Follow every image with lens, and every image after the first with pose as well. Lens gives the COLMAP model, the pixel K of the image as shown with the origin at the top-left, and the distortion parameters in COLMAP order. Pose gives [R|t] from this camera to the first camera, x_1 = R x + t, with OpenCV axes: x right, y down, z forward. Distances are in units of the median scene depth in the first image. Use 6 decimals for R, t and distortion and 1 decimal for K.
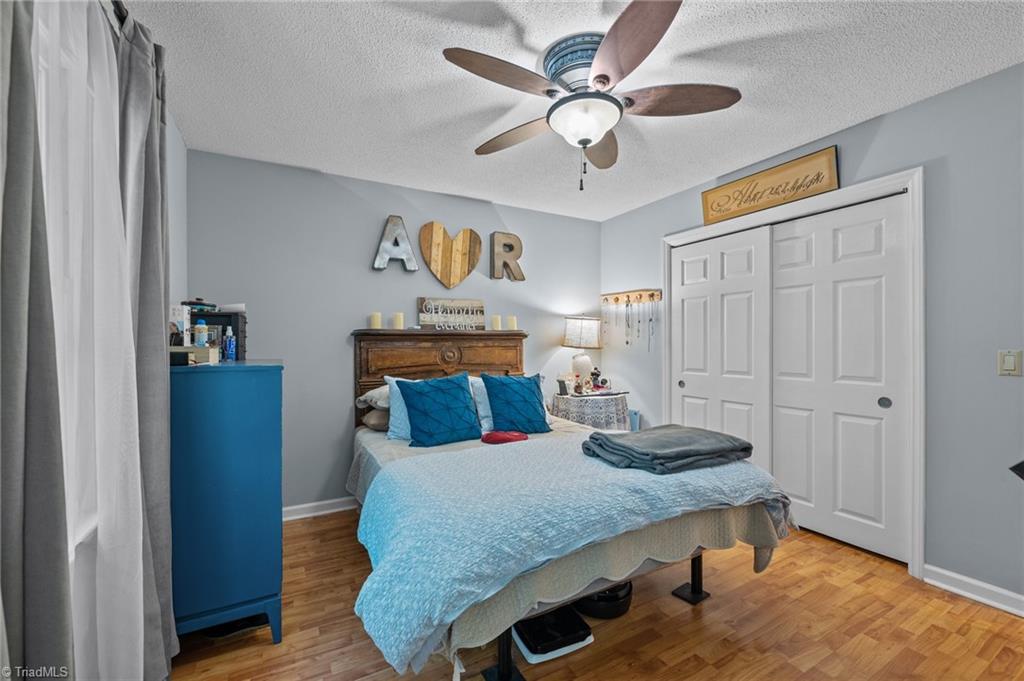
lens RADIAL K [[421.0, 0, 511.9], [0, 421.0, 346.3], [0, 0, 1]] dist [0.002459, -0.002596]
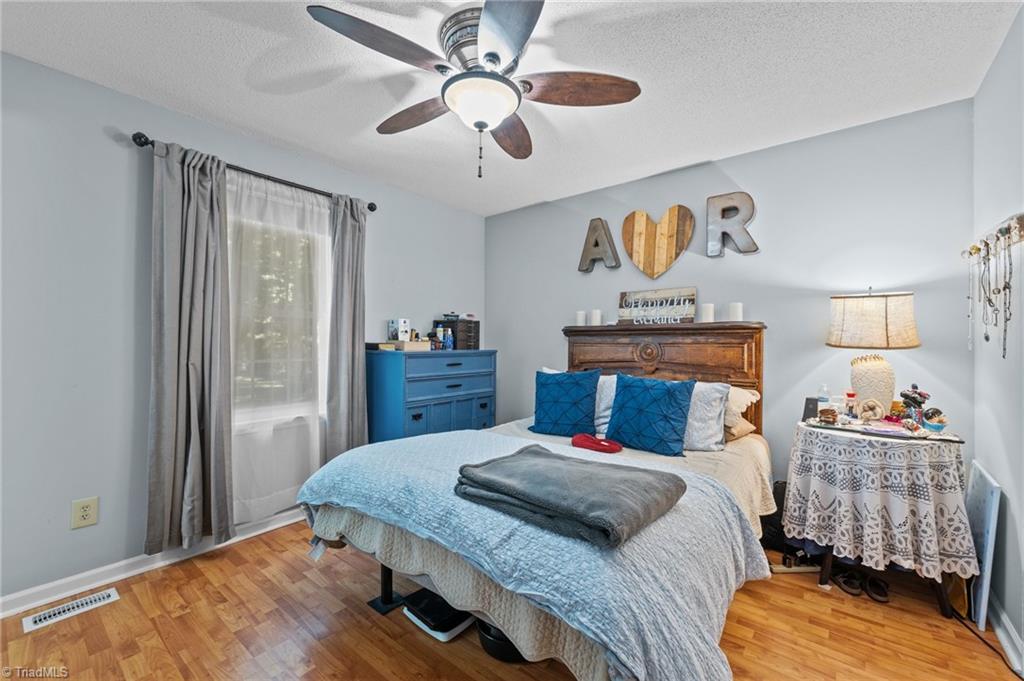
lens RADIAL K [[421.0, 0, 513.0], [0, 421.0, 336.3], [0, 0, 1]] dist [0.002459, -0.002596]
pose [[0.383266, -0.003023, -0.923633, 0.577939], [-0.004433, 0.999977, -0.005112, -0.006718], [0.923627, 0.006054, 0.383244, 0.376042]]
